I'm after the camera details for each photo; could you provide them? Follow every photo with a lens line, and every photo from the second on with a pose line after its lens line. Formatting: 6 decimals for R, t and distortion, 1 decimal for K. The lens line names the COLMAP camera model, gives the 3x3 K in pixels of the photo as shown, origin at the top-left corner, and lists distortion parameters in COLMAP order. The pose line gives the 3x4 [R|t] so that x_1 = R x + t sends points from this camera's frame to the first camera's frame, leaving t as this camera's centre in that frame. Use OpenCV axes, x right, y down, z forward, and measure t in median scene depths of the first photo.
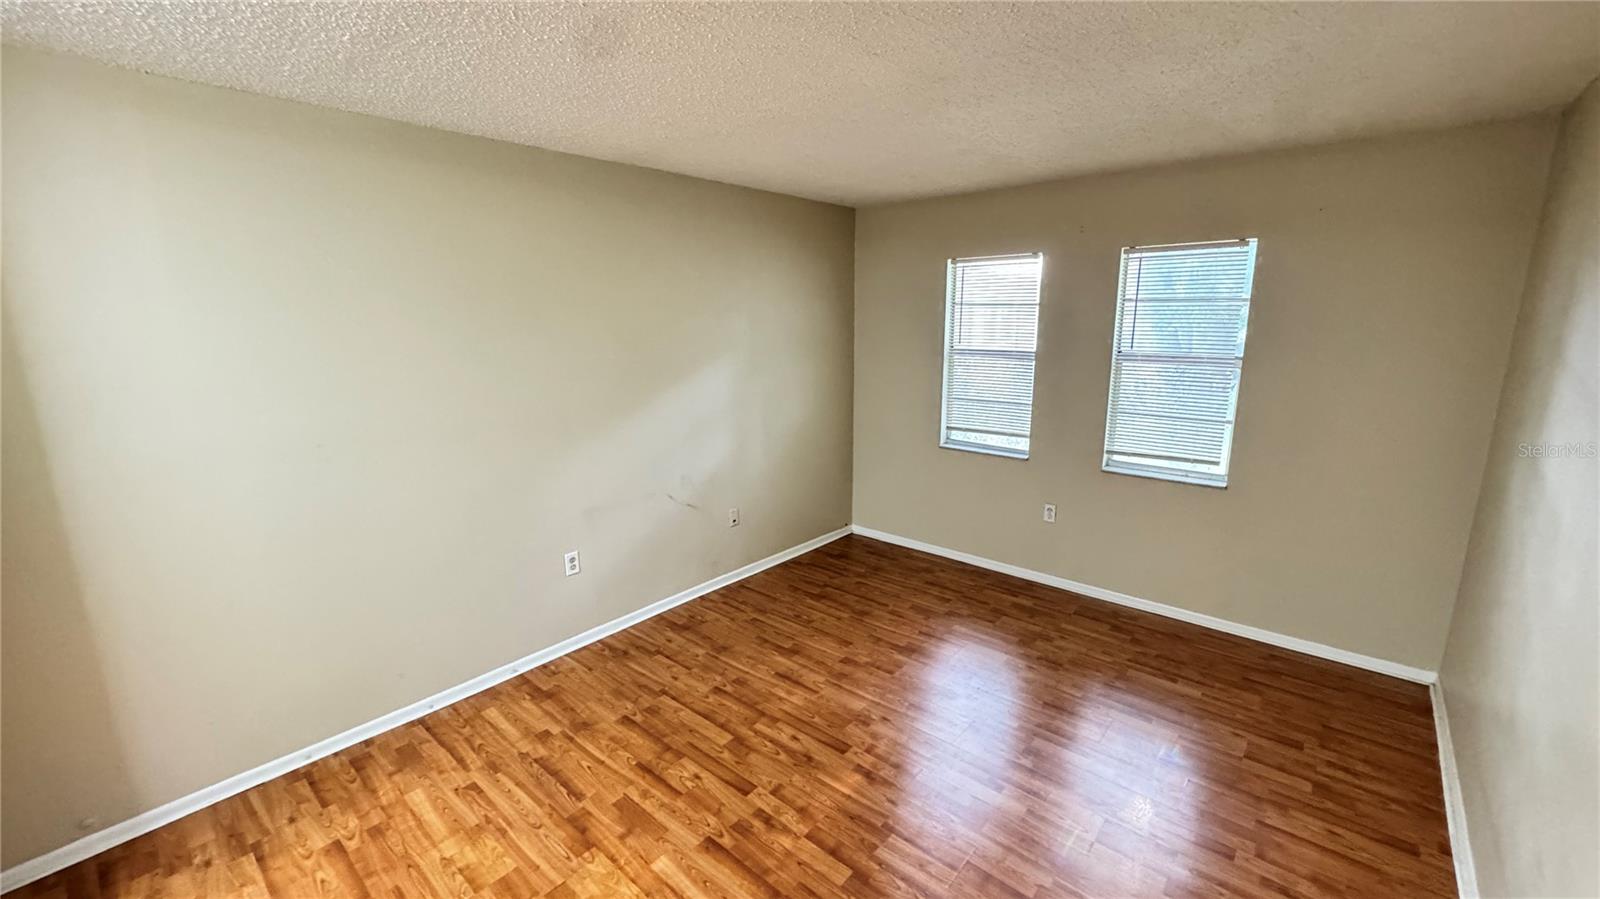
lens RADIAL K [[640.4, 0, 798.1], [0, 640.4, 450.0], [0, 0, 1]] dist [-0.002005, 0.000056]
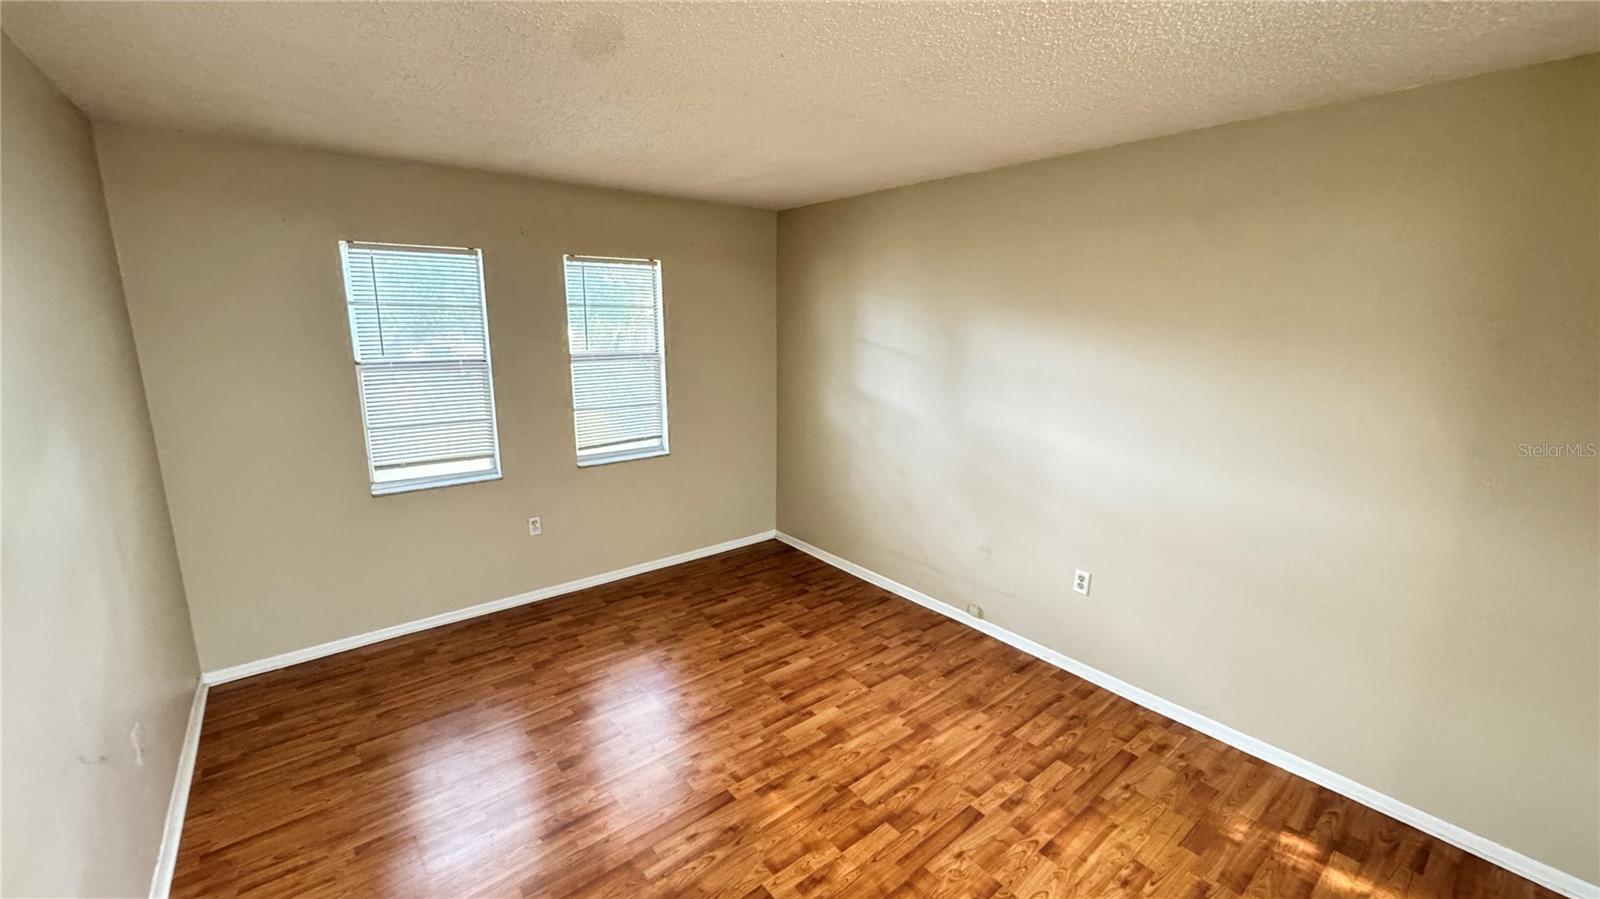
lens RADIAL K [[640.4, 0, 798.4], [0, 640.4, 454.7], [0, 0, 1]] dist [-0.002005, 0.000056]
pose [[0.169816, -0.201656, 0.964623, -0.523900], [0.198099, 0.965844, 0.167037, -0.102350], [-0.965360, 0.162725, 0.203964, 0.485690]]
